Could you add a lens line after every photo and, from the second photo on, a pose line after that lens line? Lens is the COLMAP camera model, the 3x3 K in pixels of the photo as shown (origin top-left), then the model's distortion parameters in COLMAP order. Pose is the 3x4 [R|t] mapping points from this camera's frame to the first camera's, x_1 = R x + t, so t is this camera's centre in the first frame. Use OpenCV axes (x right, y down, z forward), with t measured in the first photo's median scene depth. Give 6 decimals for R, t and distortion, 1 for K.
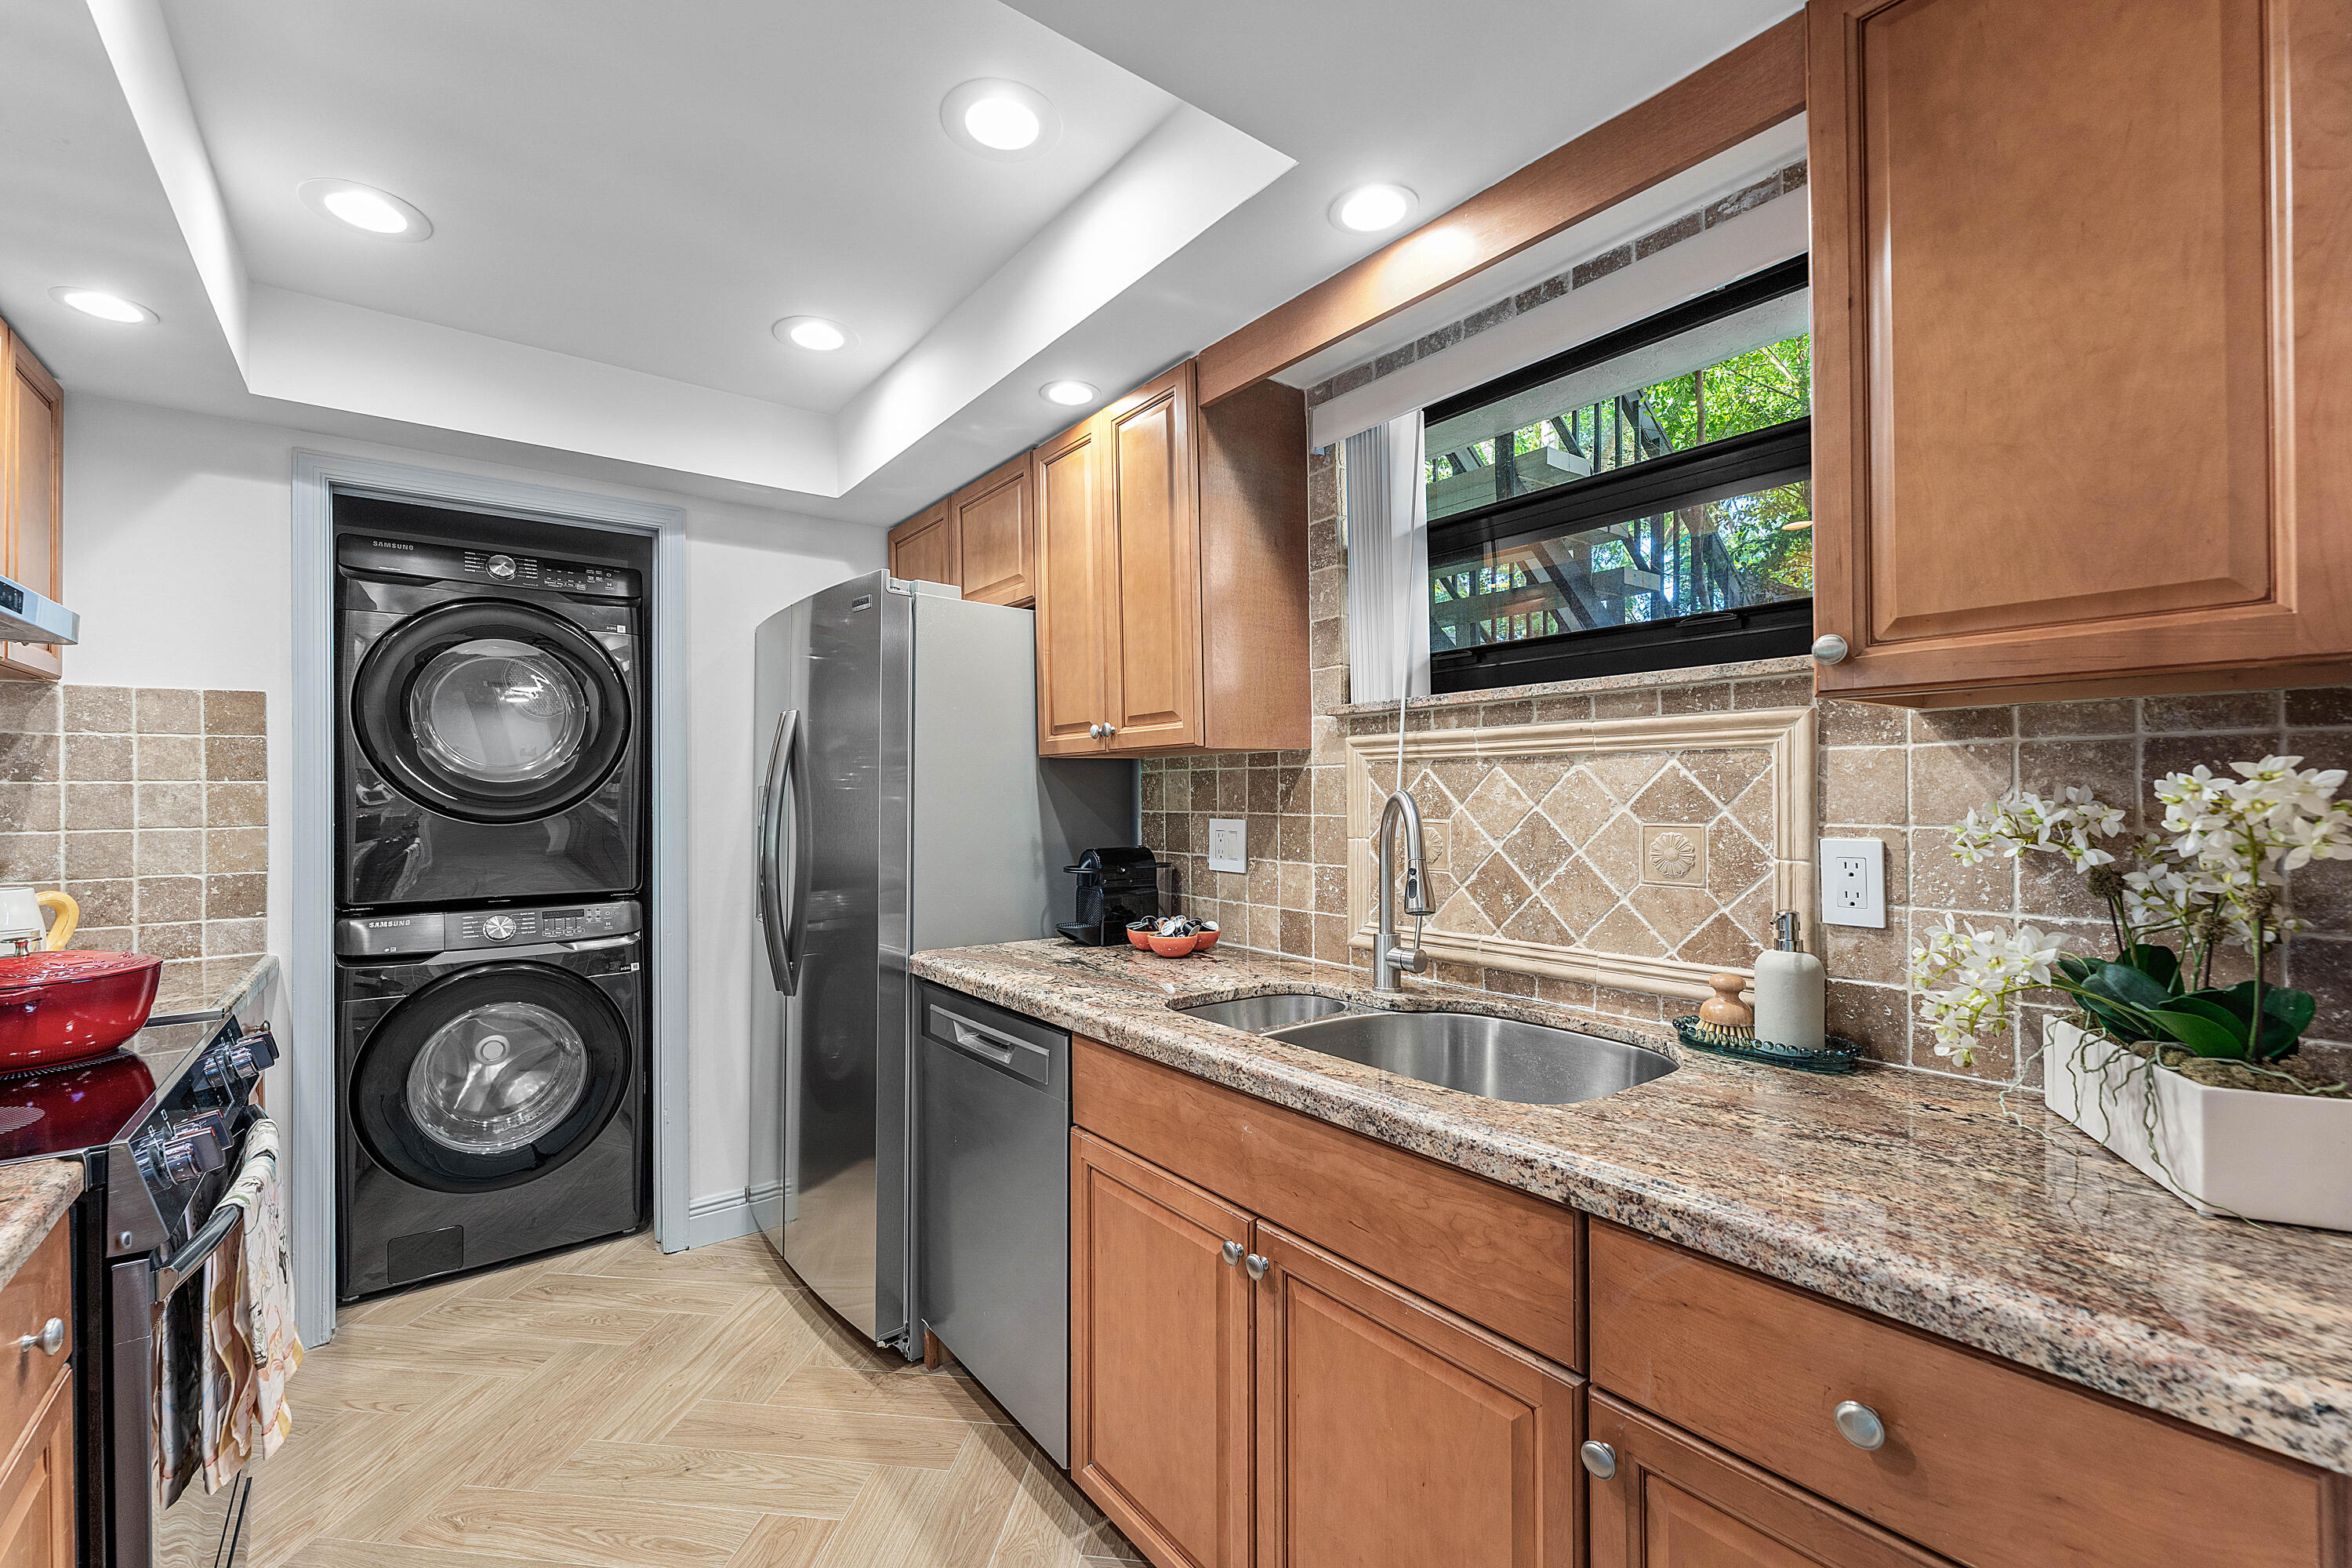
lens RADIAL K [[983.7, 0, 1212.8], [0, 983.7, 774.0], [0, 0, 1]] dist [0.001163, 0.000132]
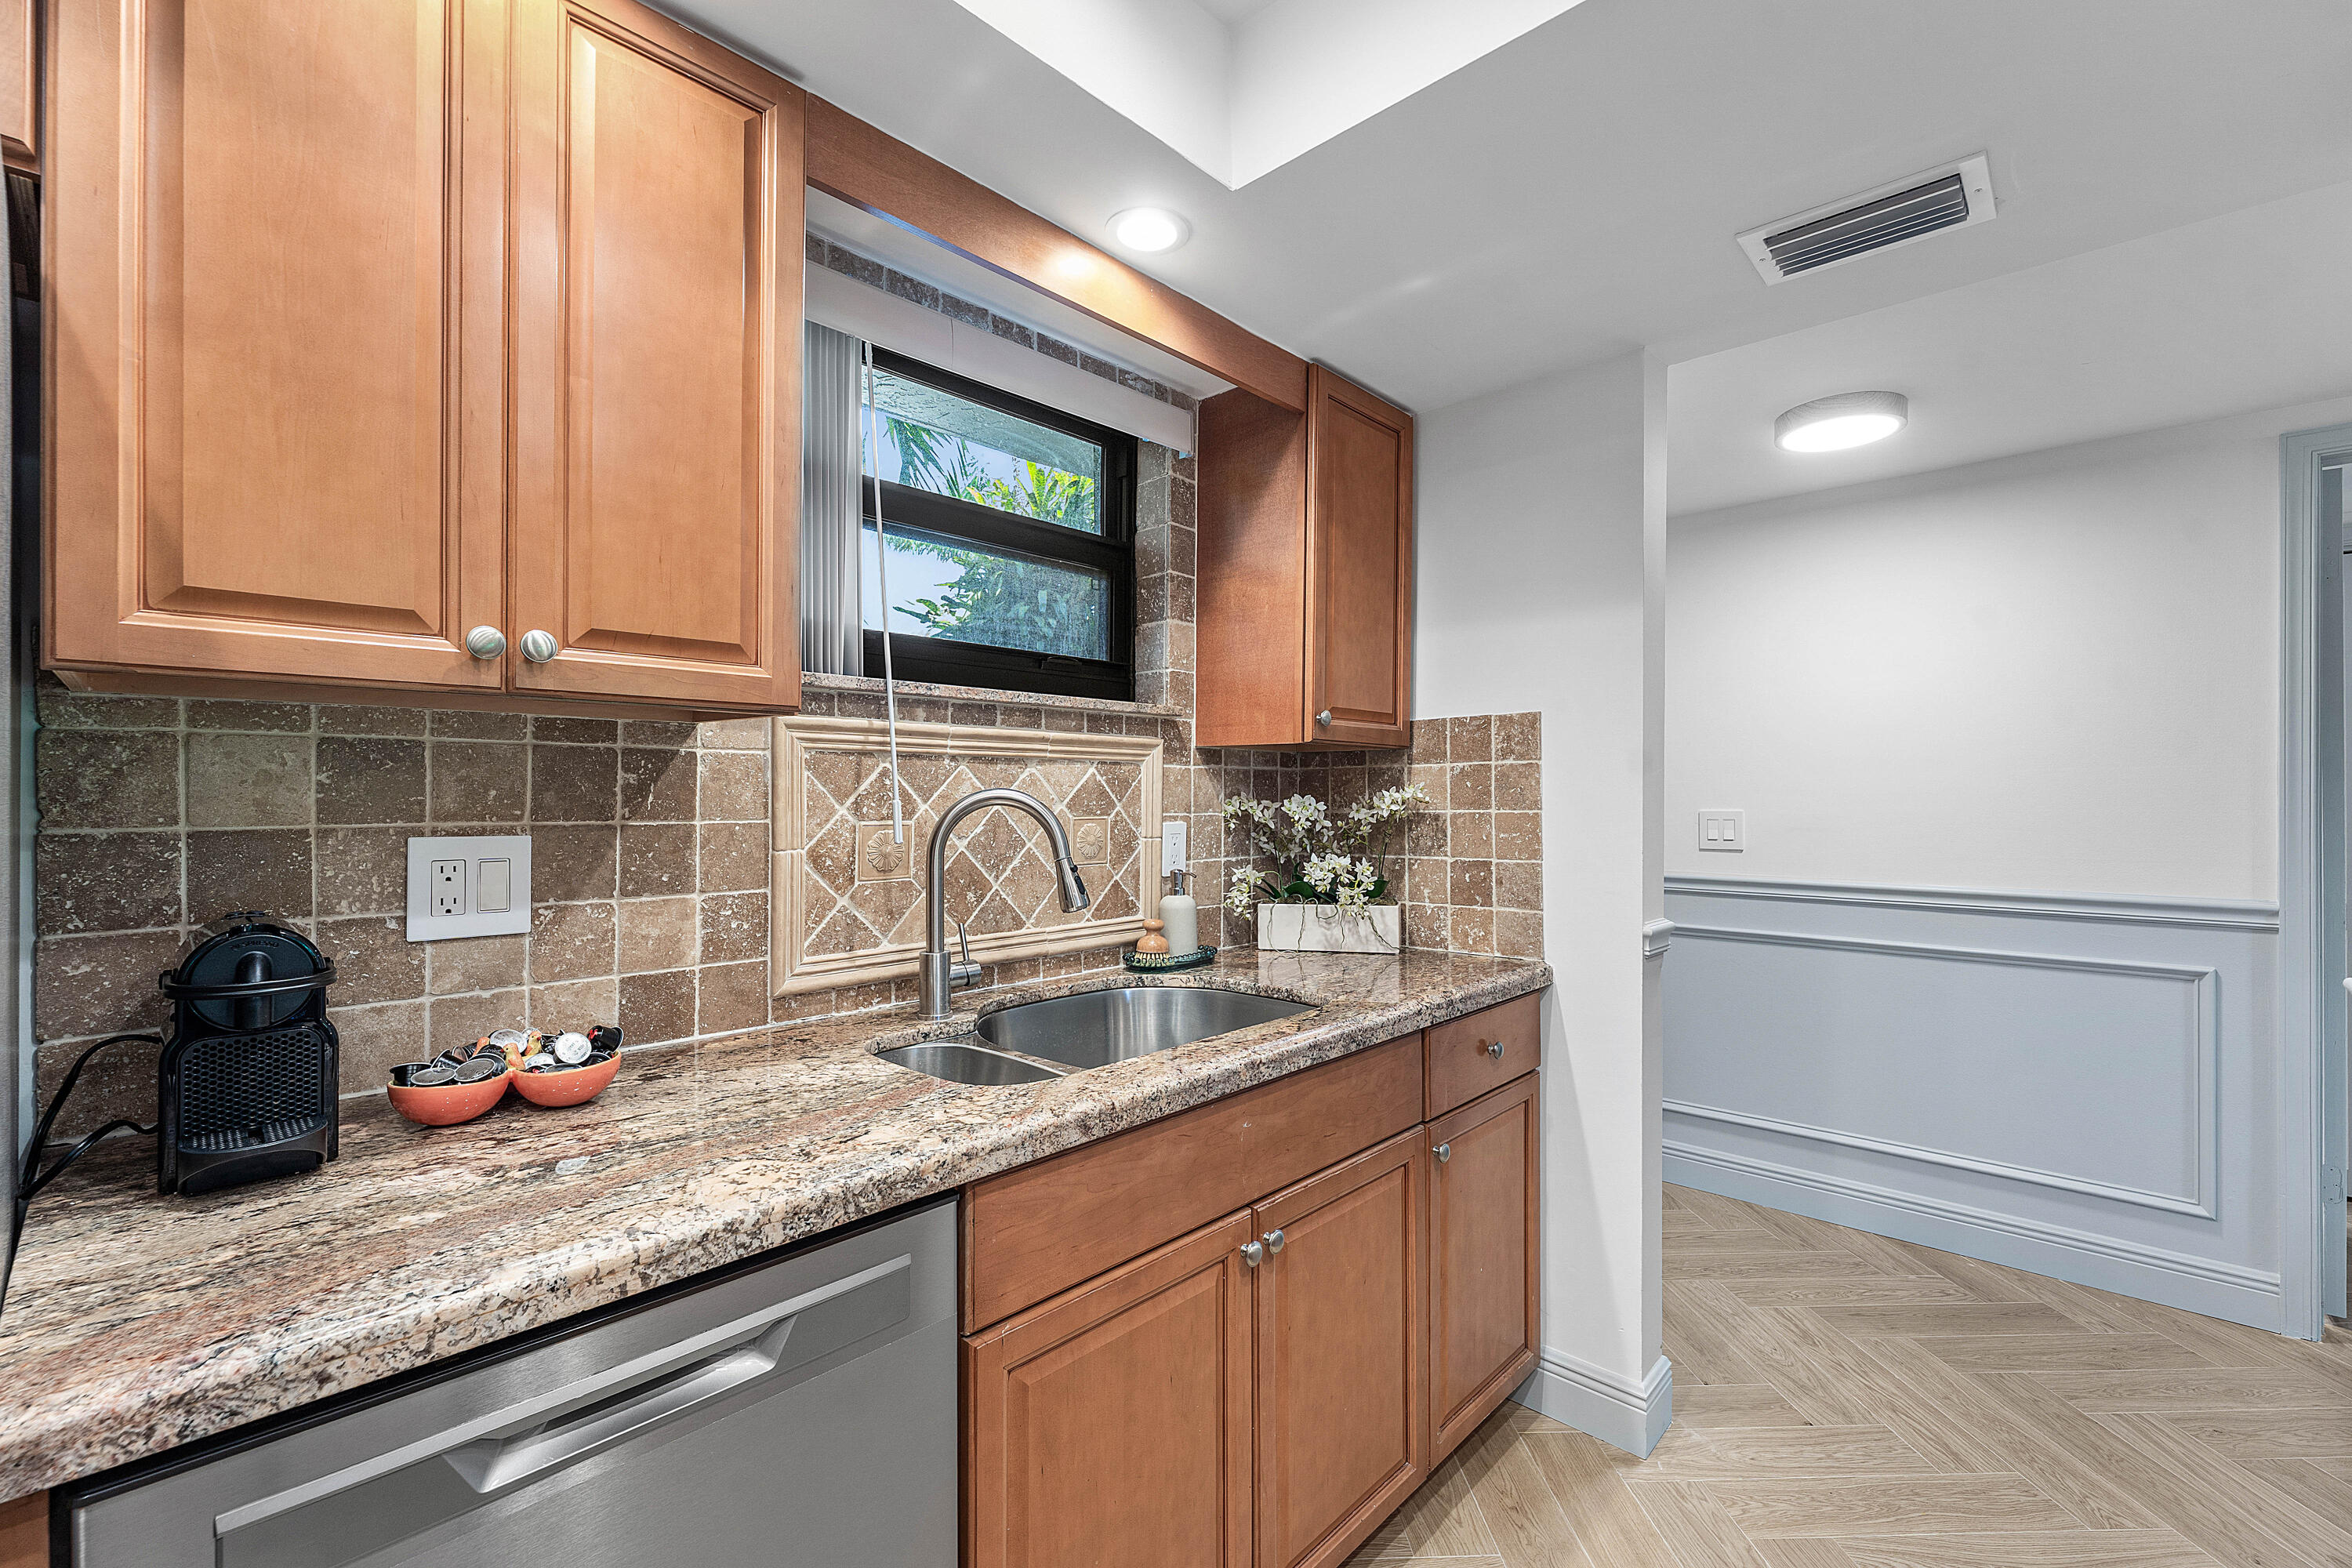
lens RADIAL K [[982.8, 0, 1161.0], [0, 982.8, 785.5], [0, 0, 1]] dist [-0.003350, -0.000302]
pose [[-0.124203, 0.017218, 0.992107, -0.749063], [-0.020276, 0.999597, -0.019886, 0.029538], [-0.992050, -0.022586, -0.123803, 0.957925]]
